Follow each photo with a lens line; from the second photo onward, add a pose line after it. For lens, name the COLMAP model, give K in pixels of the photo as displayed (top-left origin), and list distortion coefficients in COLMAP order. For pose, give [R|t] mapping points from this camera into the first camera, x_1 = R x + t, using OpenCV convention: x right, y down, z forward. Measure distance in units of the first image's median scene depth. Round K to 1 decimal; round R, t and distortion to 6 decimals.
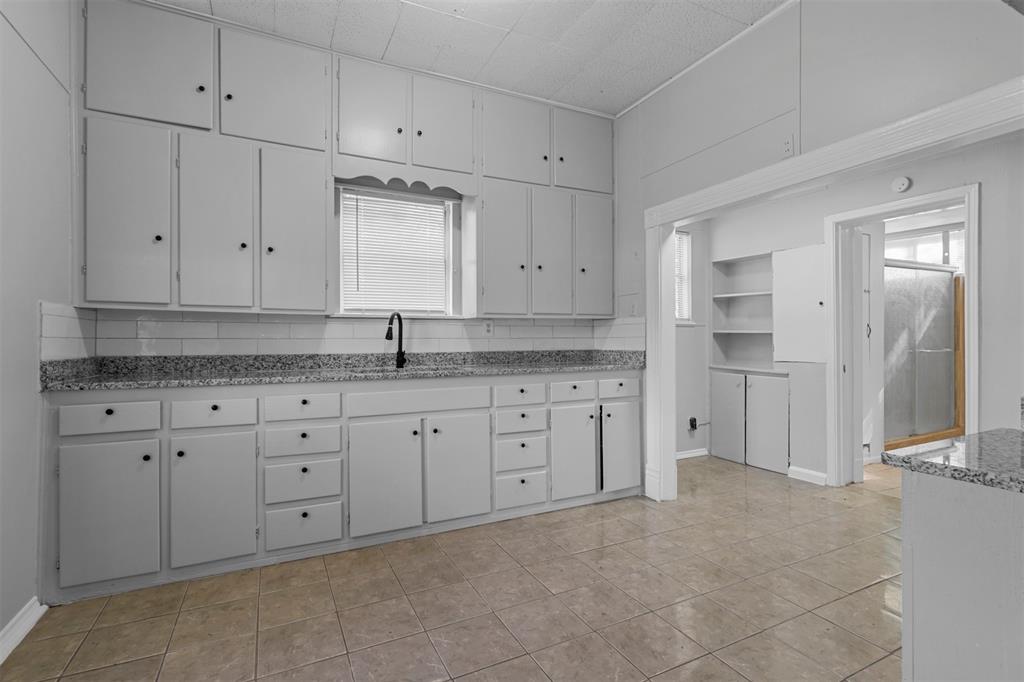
lens RADIAL K [[479.6, 0, 503.6], [0, 479.6, 334.2], [0, 0, 1]] dist [-0.000148, -0.000934]
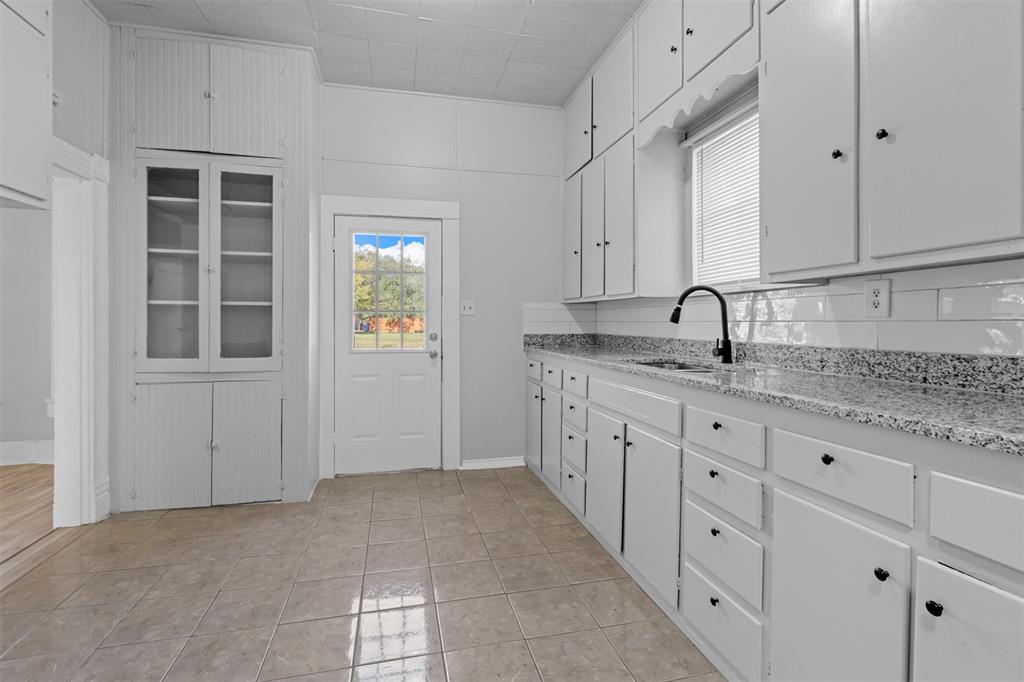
lens RADIAL K [[479.6, 0, 503.6], [0, 479.6, 334.2], [0, 0, 1]] dist [-0.000148, -0.000934]
pose [[-0.234966, 0.025768, -0.971662, 0.586496], [0.008843, 0.999664, 0.024372, 0.008619], [0.971963, -0.002865, -0.235115, 0.913018]]
